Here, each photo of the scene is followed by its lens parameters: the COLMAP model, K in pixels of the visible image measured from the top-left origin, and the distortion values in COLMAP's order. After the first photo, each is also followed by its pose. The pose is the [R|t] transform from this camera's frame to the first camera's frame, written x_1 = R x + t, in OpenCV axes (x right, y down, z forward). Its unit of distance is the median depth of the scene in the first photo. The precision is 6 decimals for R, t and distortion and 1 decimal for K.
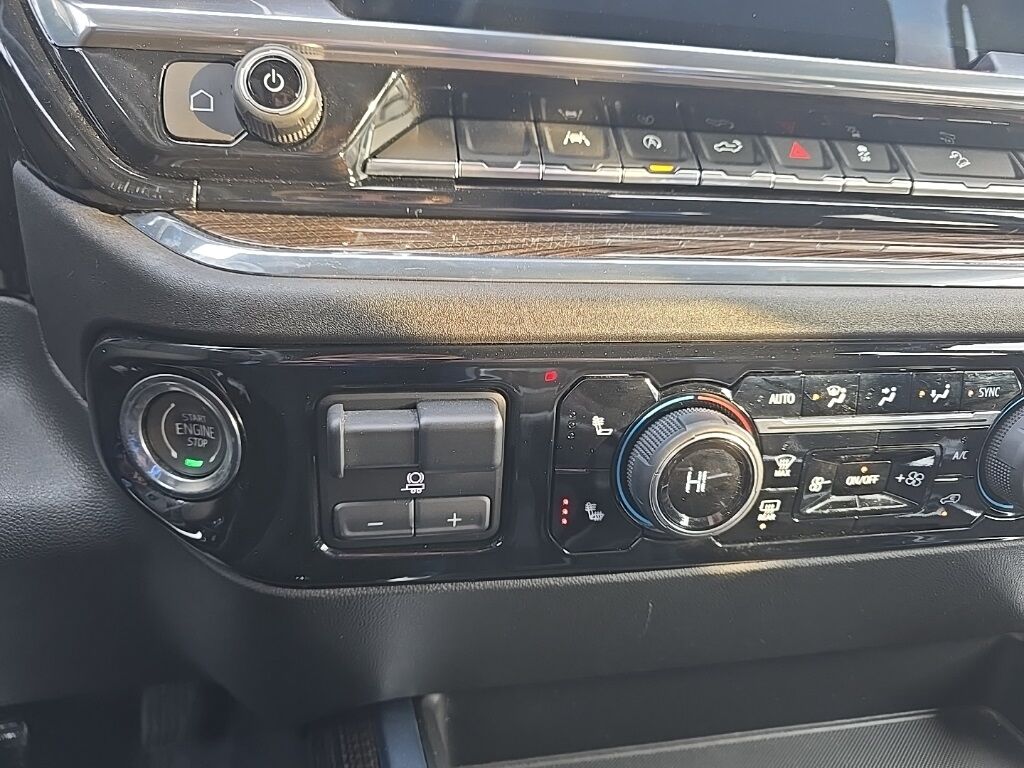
lens RADIAL K [[758.8, 0, 512.6], [0, 758.8, 438.0], [0, 0, 1]] dist [0.000022, -0.026941]
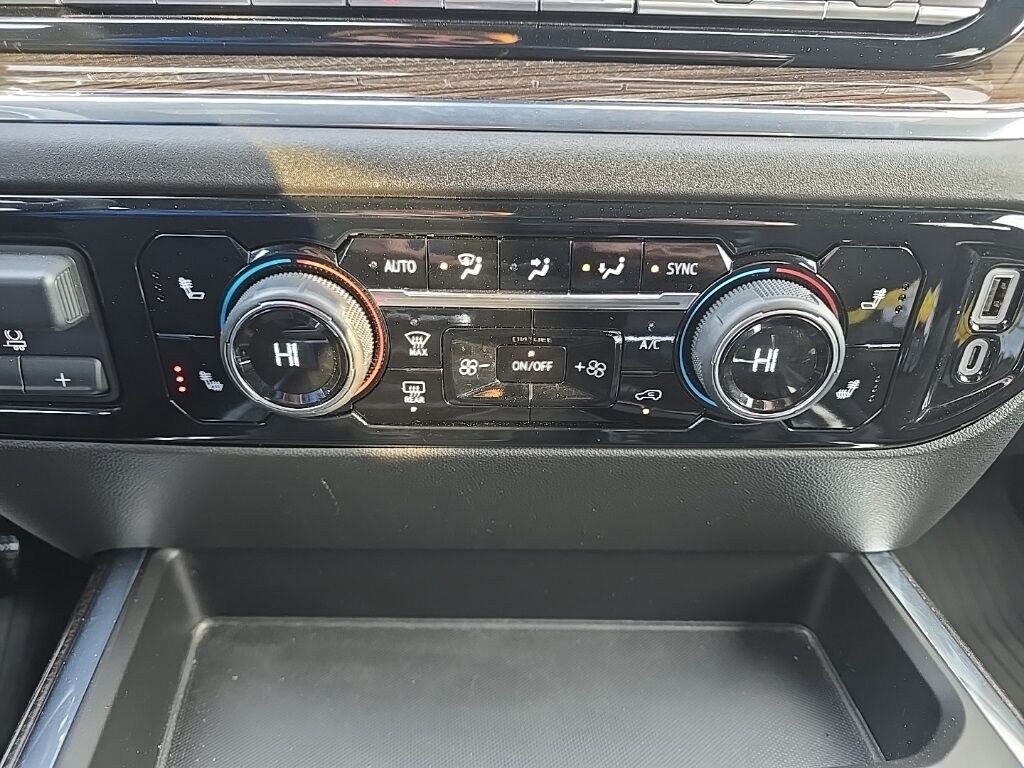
lens RADIAL K [[758.8, 0, 512.6], [0, 758.8, 438.0], [0, 0, 1]] dist [0.000022, -0.026941]
pose [[0.981040, 0.080187, -0.176438, 0.619887], [-0.047679, 0.982269, 0.181312, -0.021424], [0.187849, -0.169462, 0.967469, 0.137663]]
